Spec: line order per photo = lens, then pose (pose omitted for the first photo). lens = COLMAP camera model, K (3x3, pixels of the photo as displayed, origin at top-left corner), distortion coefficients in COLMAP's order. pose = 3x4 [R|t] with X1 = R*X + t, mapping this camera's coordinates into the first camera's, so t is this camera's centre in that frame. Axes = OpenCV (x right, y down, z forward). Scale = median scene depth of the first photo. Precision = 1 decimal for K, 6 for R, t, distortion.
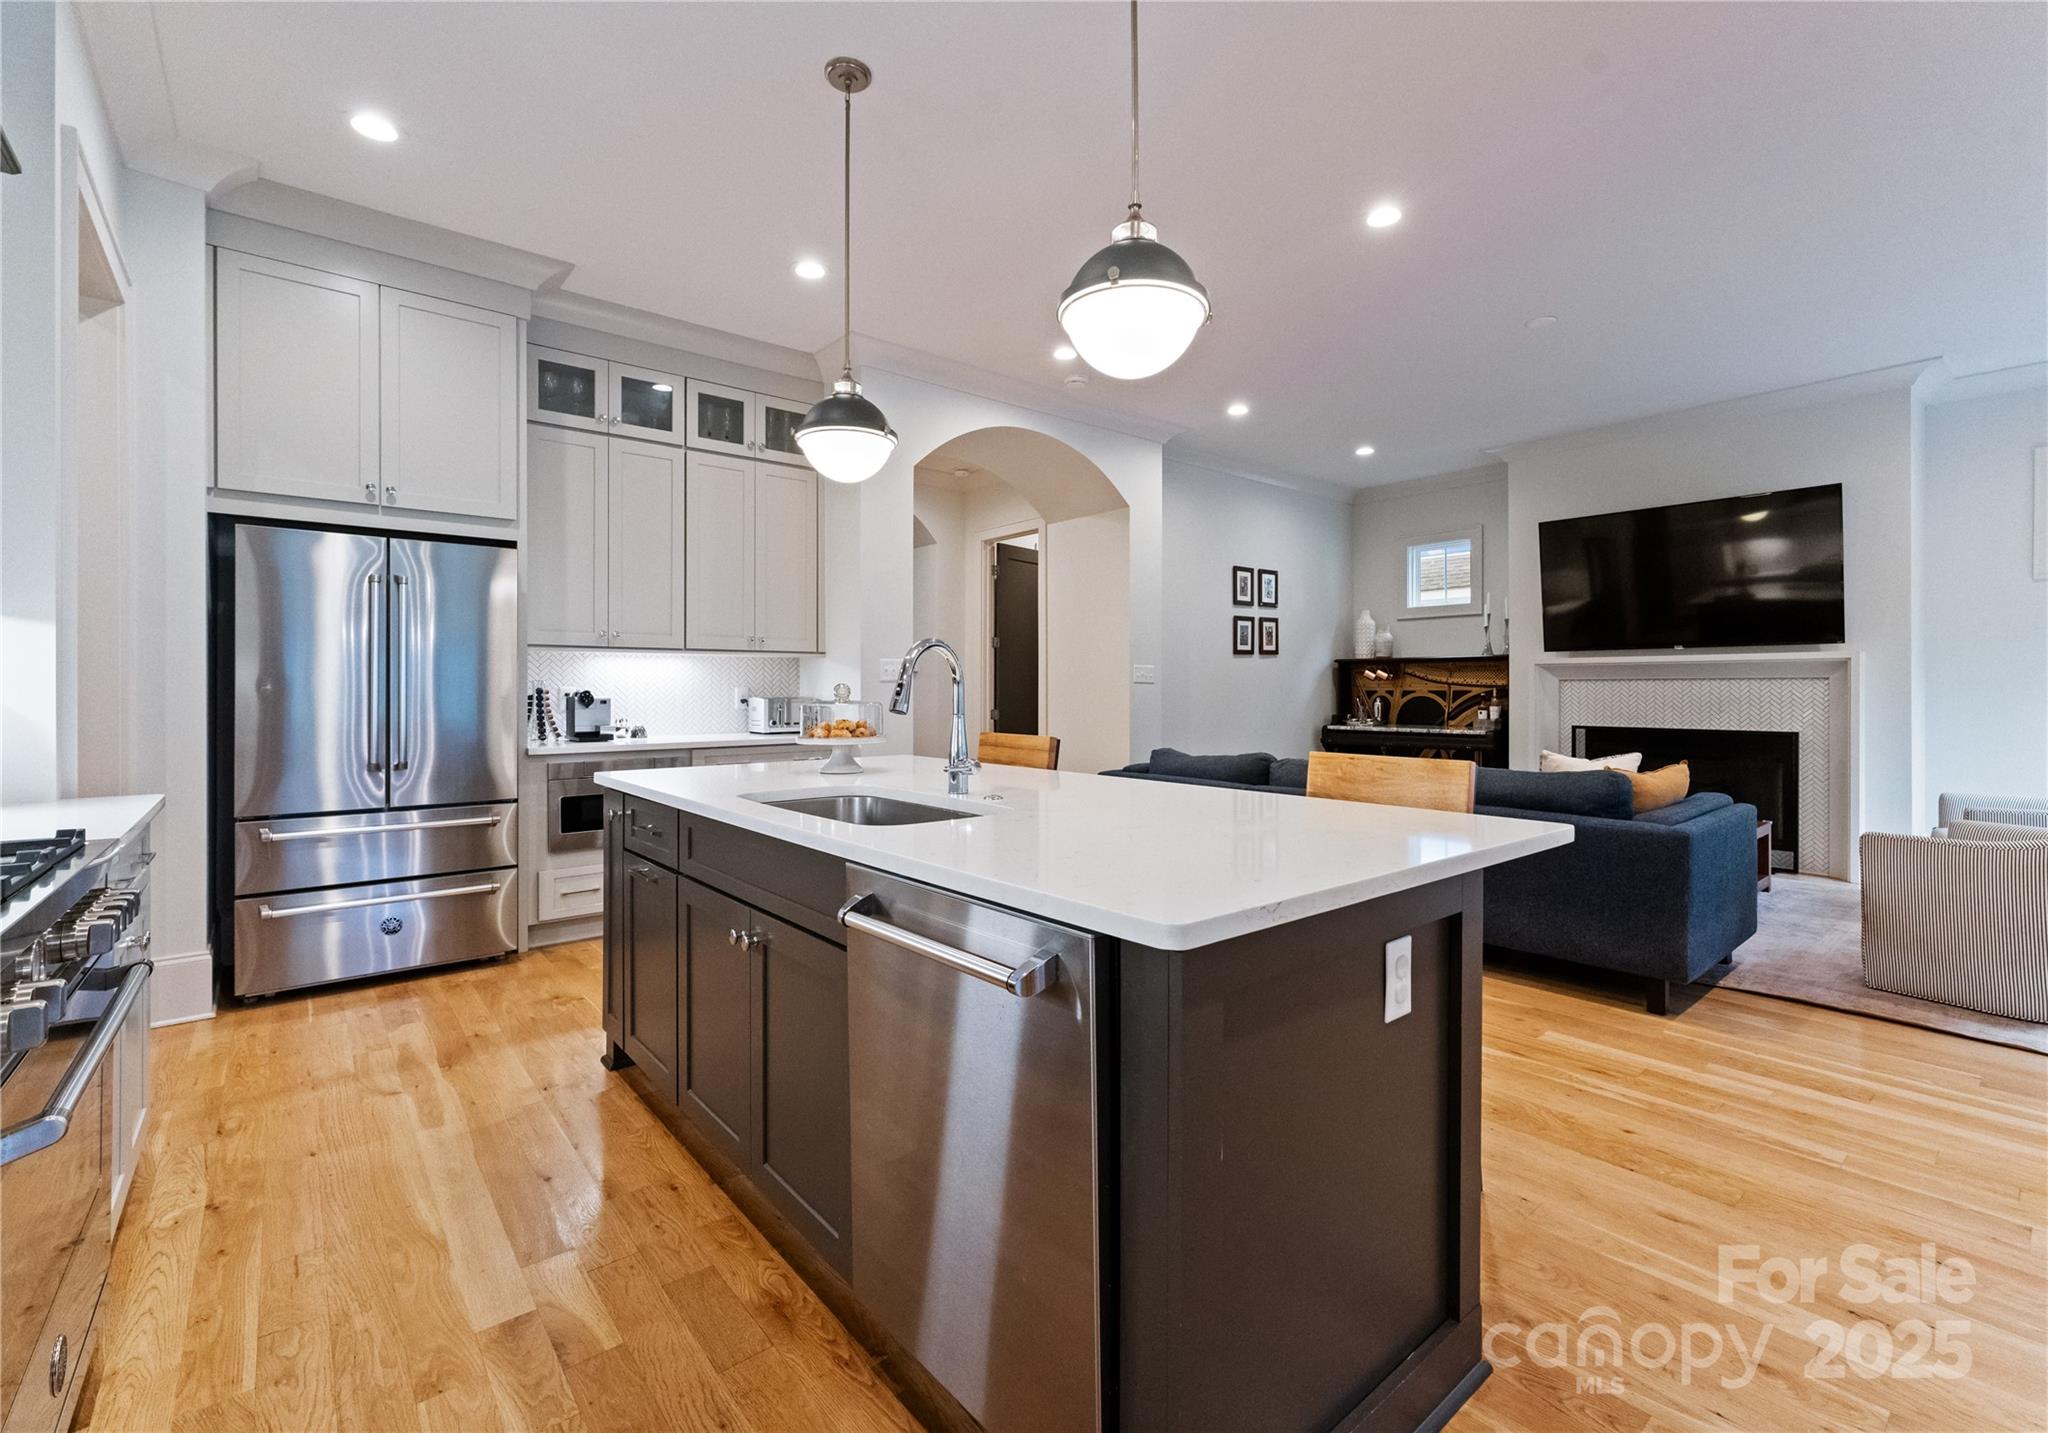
lens RADIAL K [[885.6, 0, 1018.2], [0, 885.6, 683.0], [0, 0, 1]] dist [-0.001421, -0.000055]
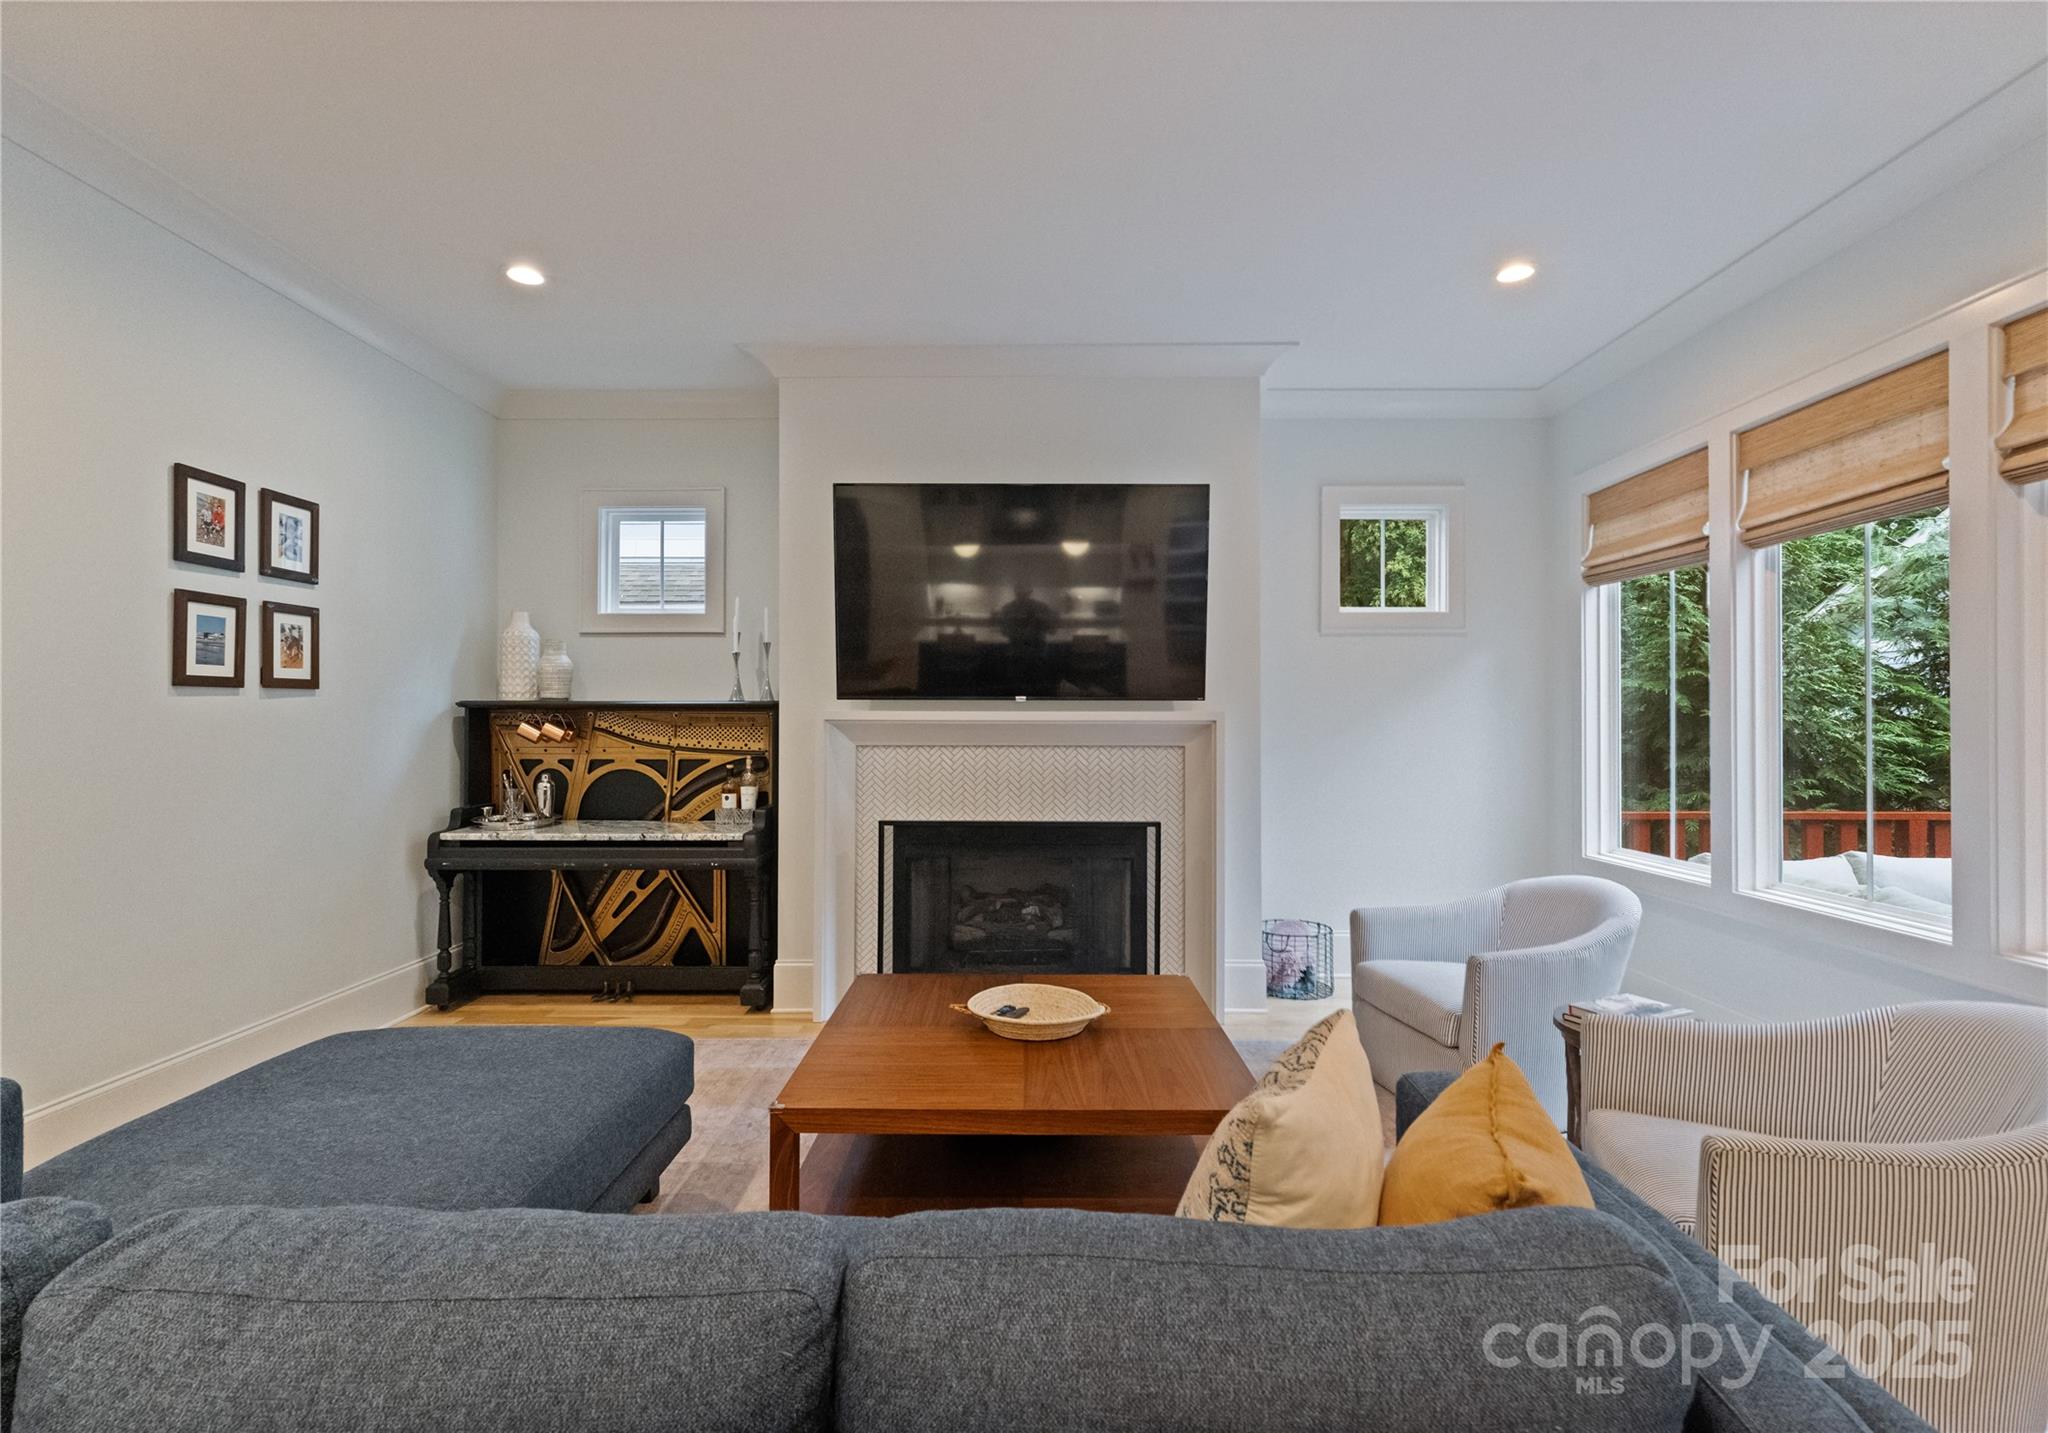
lens RADIAL K [[945.0, 0, 1025.6], [0, 945.0, 721.5], [0, 0, 1]] dist [0.003910, -0.000964]
pose [[0.636069, 0.002287, 0.771629, 0.154453], [-0.006080, 0.999979, 0.002048, -0.019235], [-0.771608, -0.005994, 0.636070, 0.425434]]
